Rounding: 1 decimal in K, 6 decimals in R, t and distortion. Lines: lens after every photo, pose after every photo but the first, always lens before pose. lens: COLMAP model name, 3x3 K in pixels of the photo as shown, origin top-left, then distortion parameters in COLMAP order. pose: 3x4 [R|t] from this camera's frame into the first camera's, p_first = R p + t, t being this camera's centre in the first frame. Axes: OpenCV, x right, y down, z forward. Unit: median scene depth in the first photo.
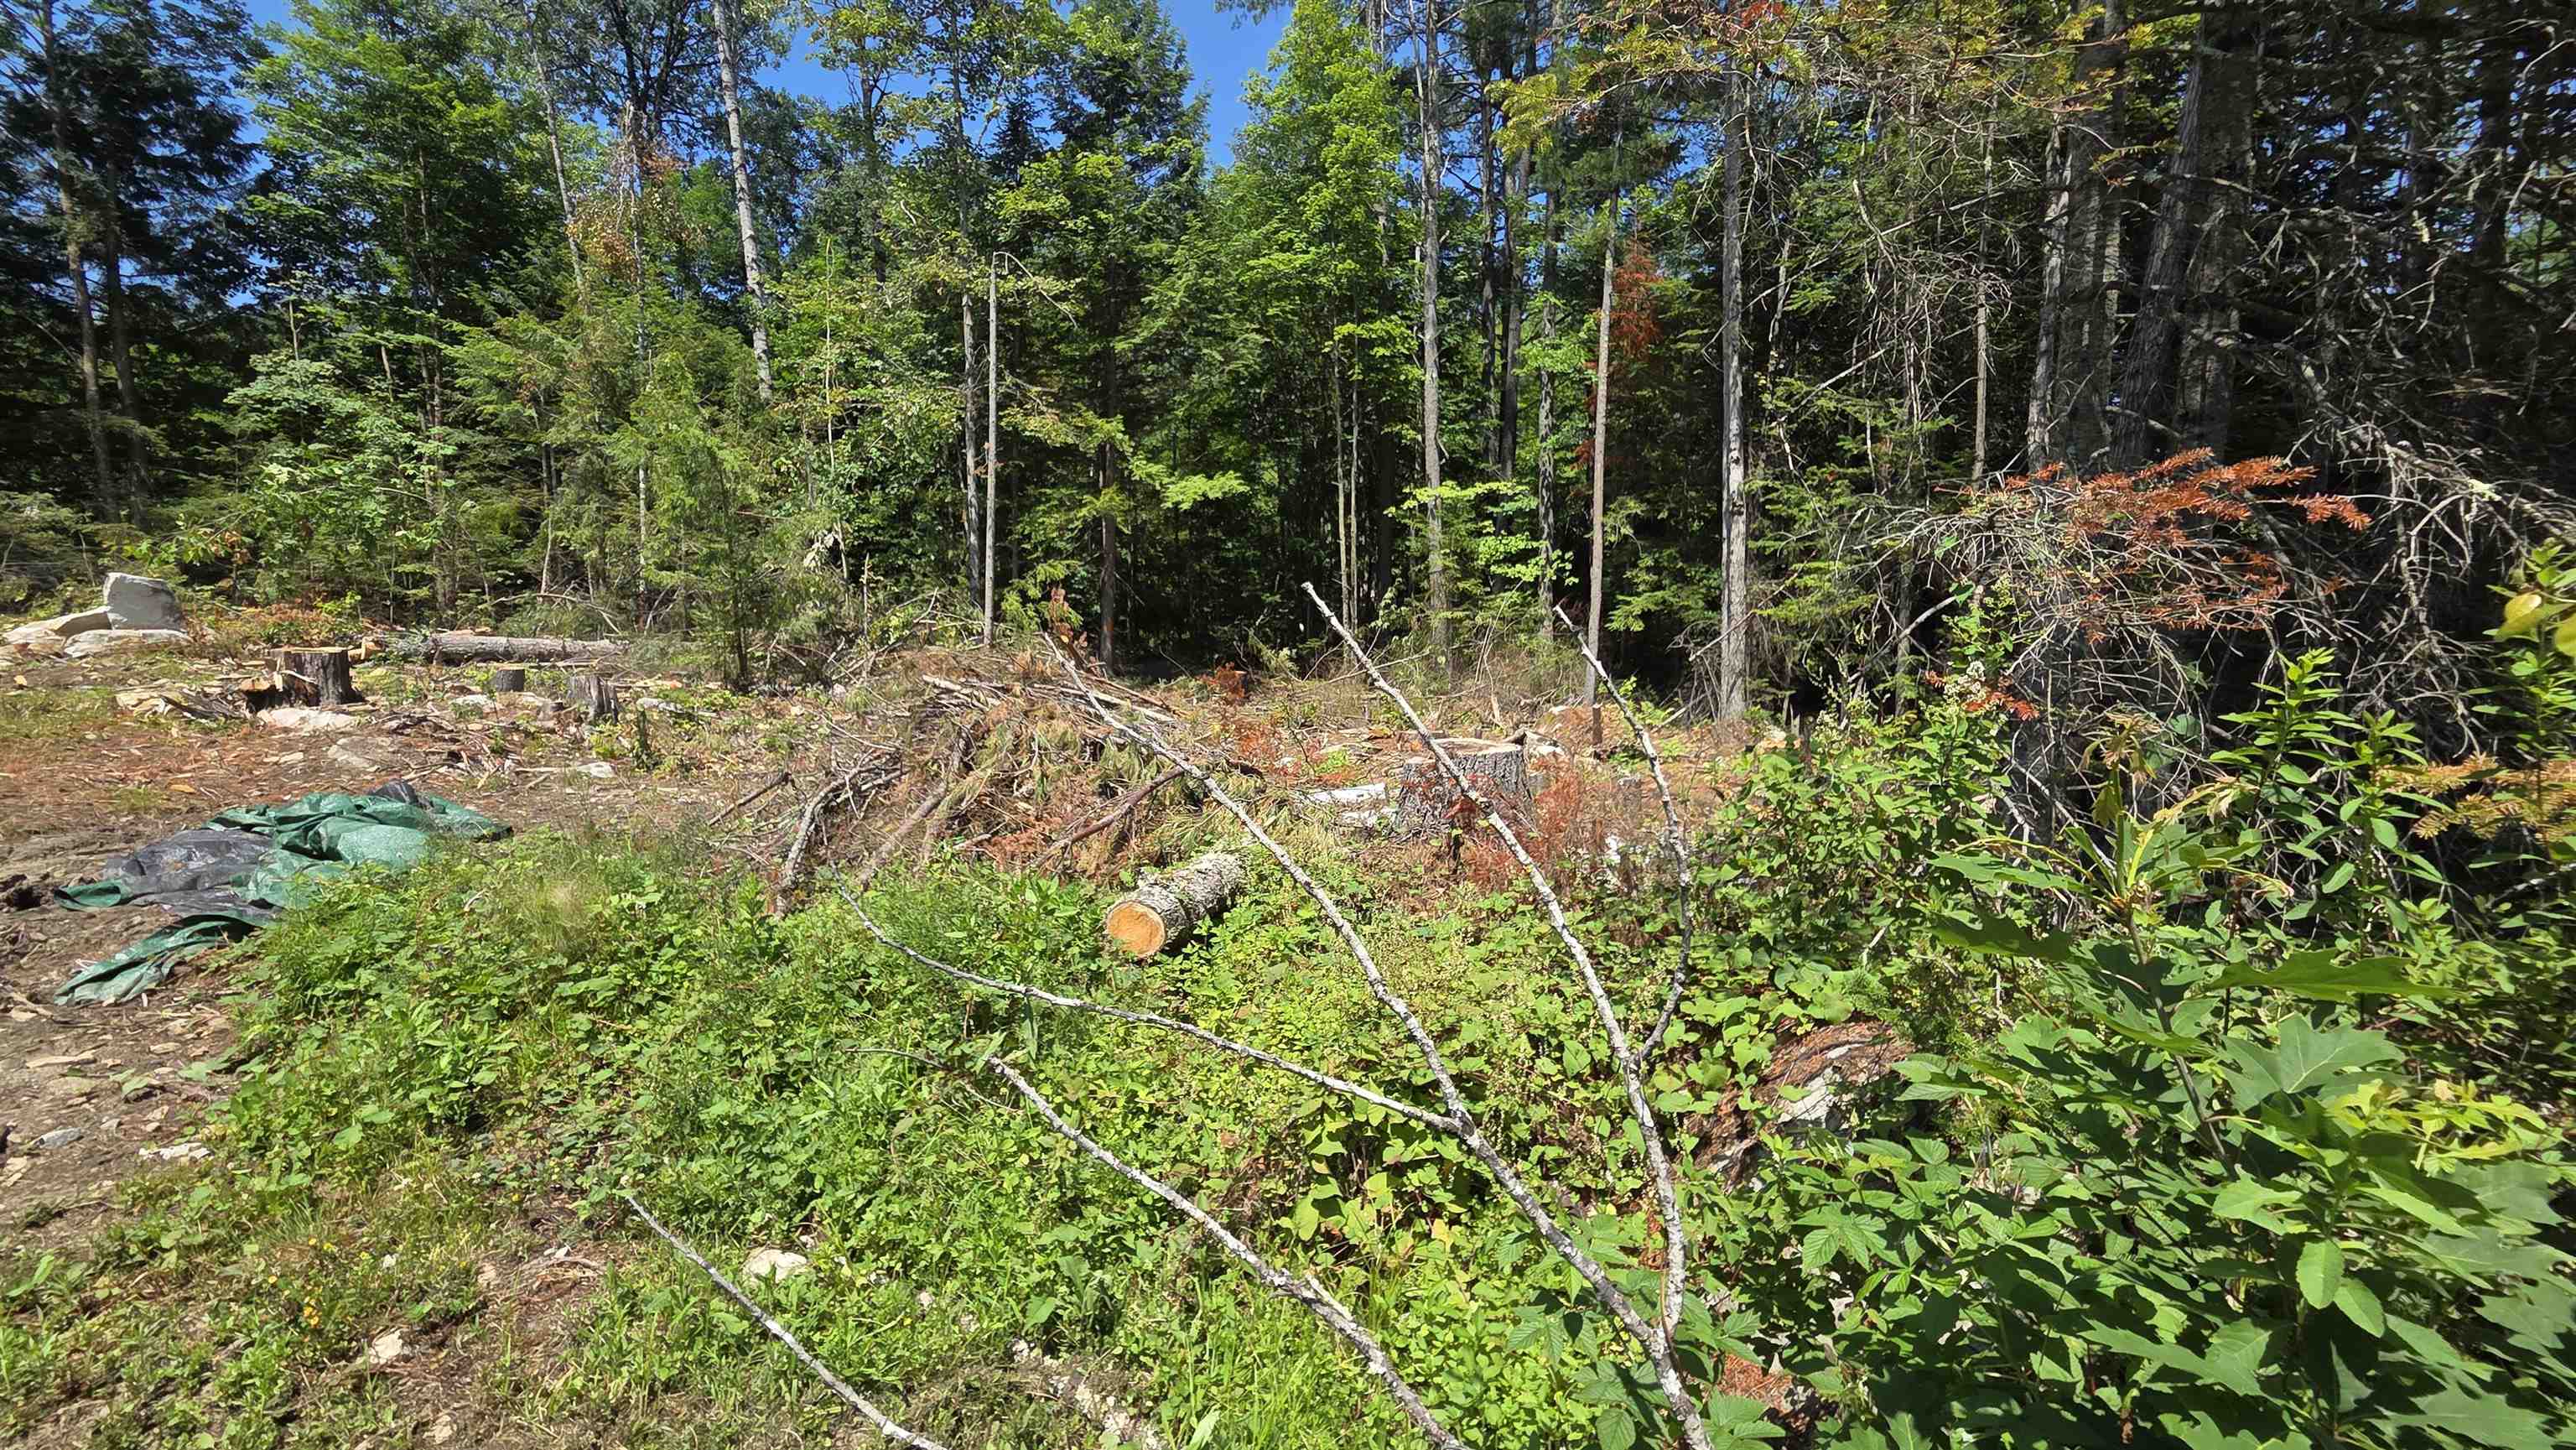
lens RADIAL K [[1026.3, 0, 1285.5], [0, 1026.3, 709.9], [0, 0, 1]] dist [-0.001661, -0.000124]
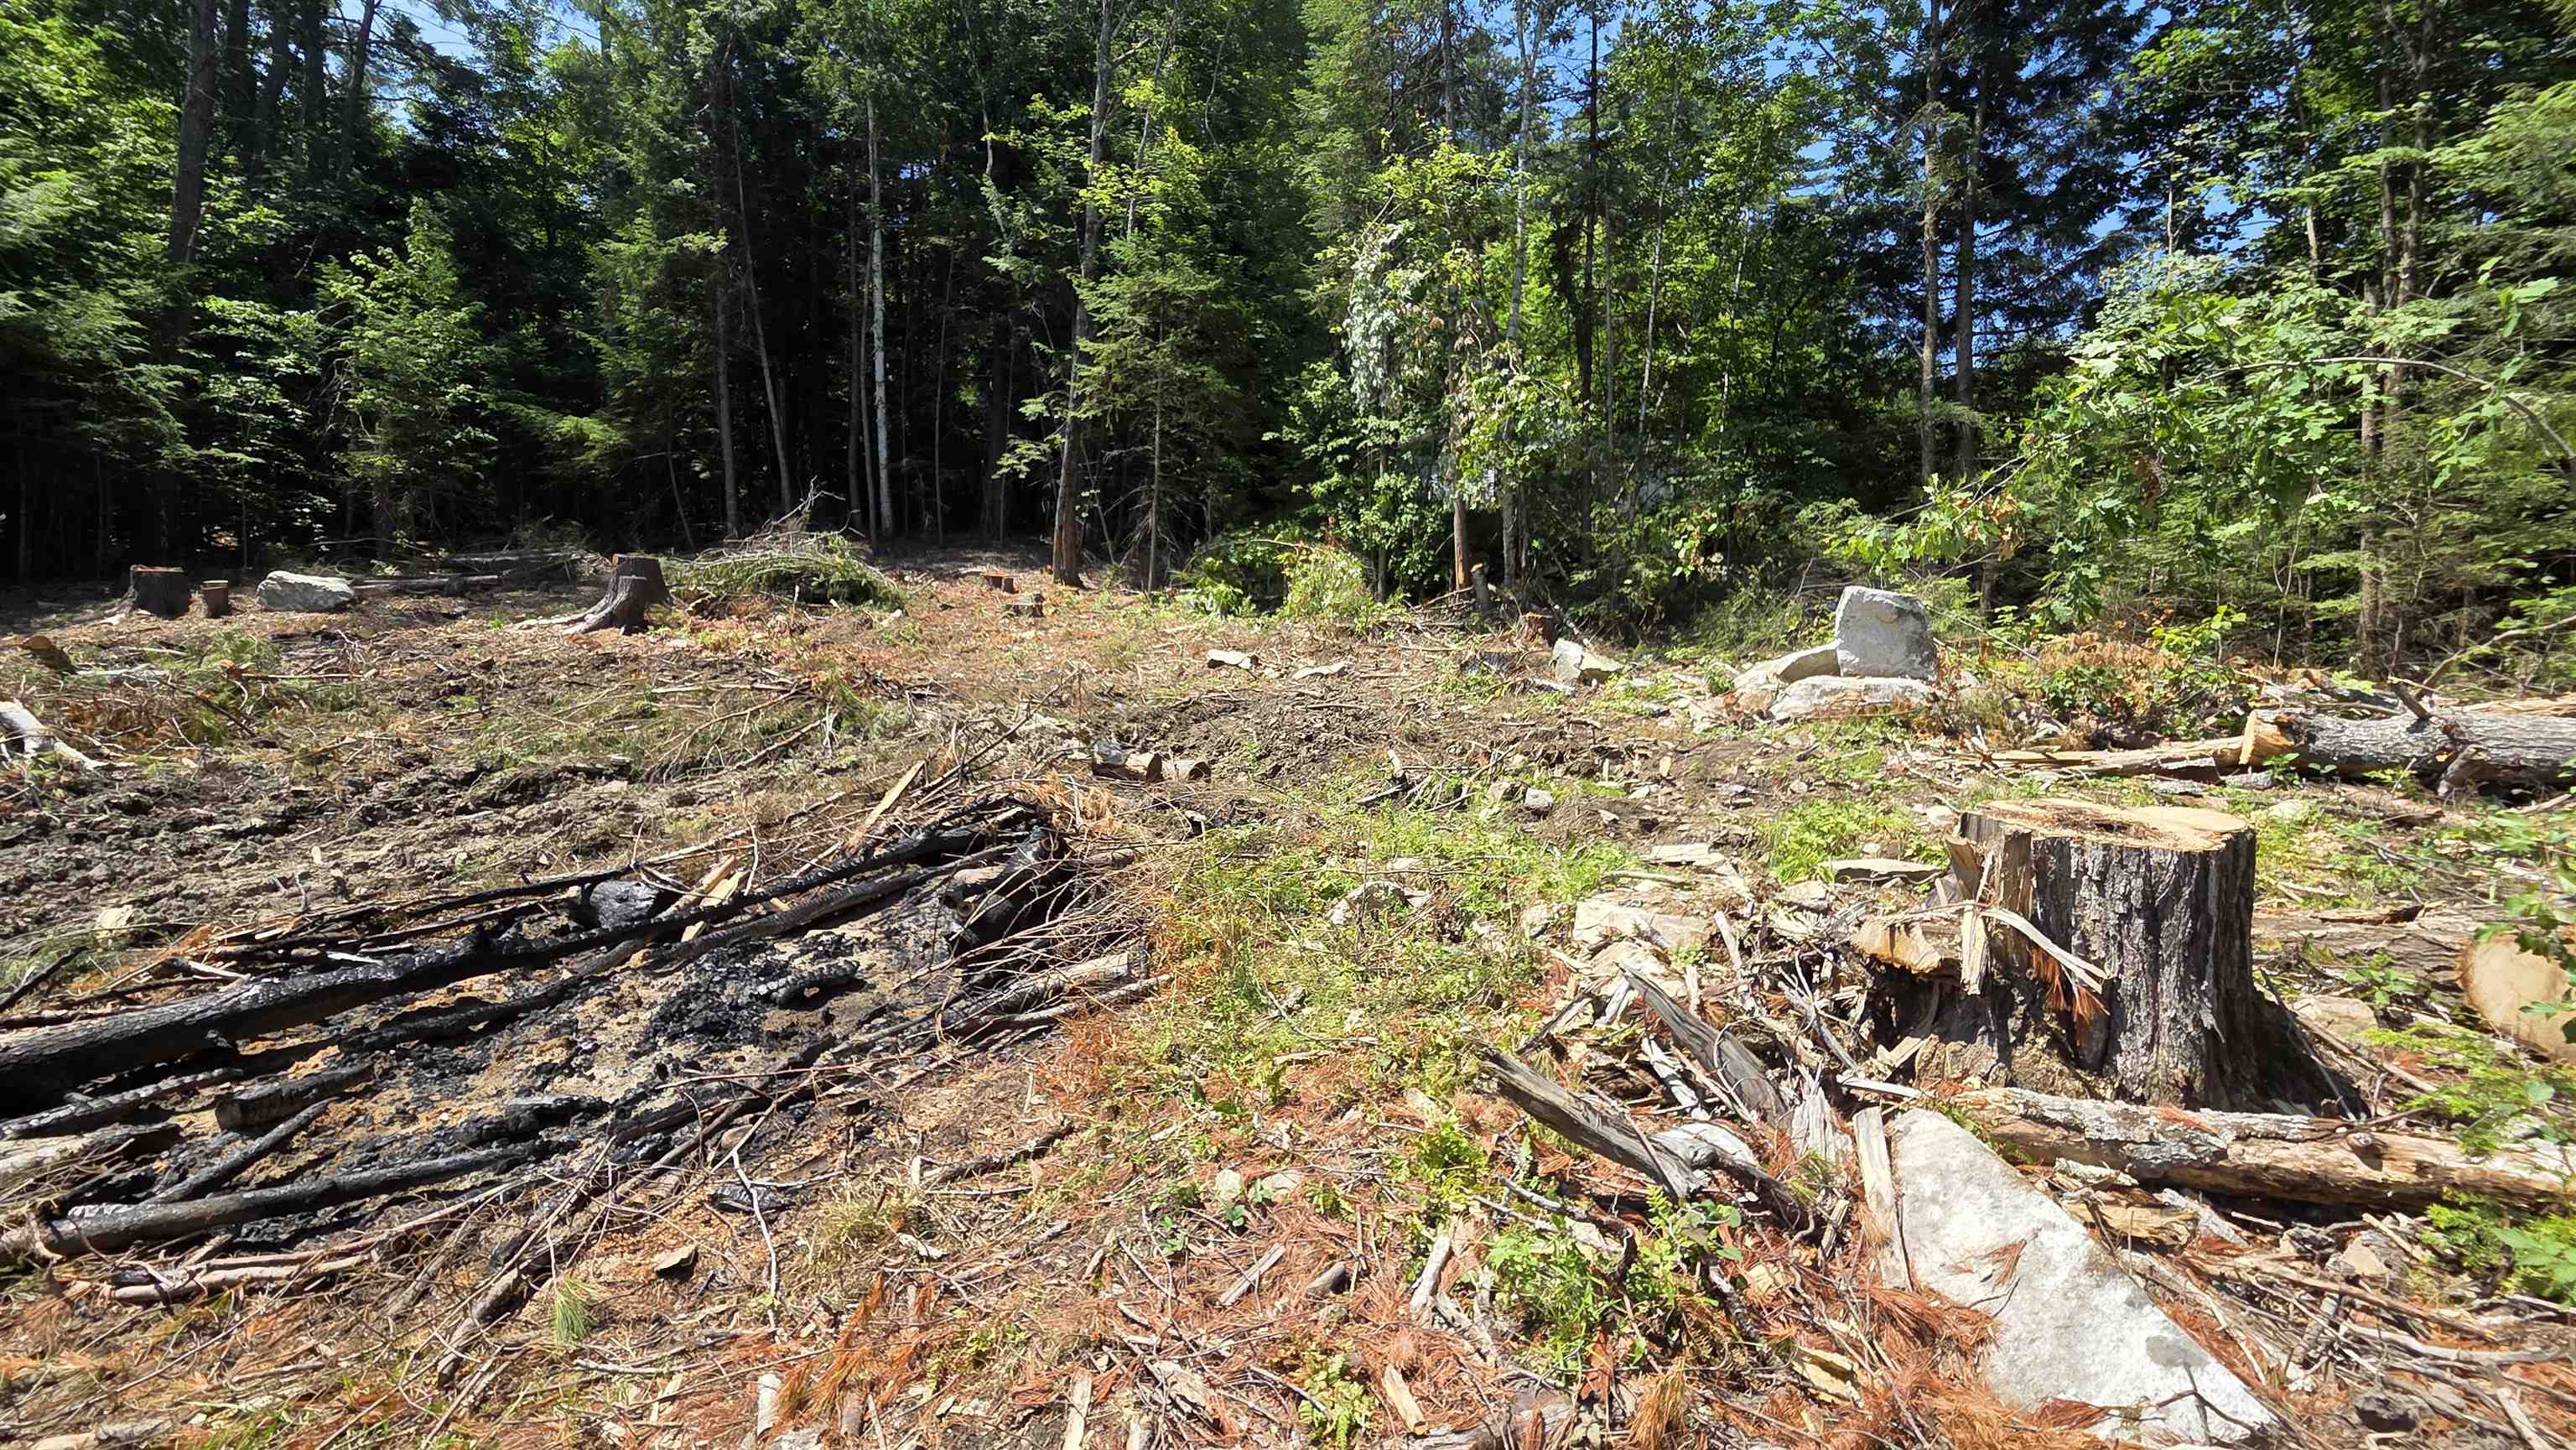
lens RADIAL K [[1026.3, 0, 1285.5], [0, 1026.3, 709.9], [0, 0, 1]] dist [-0.001661, -0.000124]
pose [[0.117070, 0.061157, -0.991239, -0.540231], [-0.085727, 0.994999, 0.051264, -0.059339], [0.989417, 0.078974, 0.121727, 0.569098]]
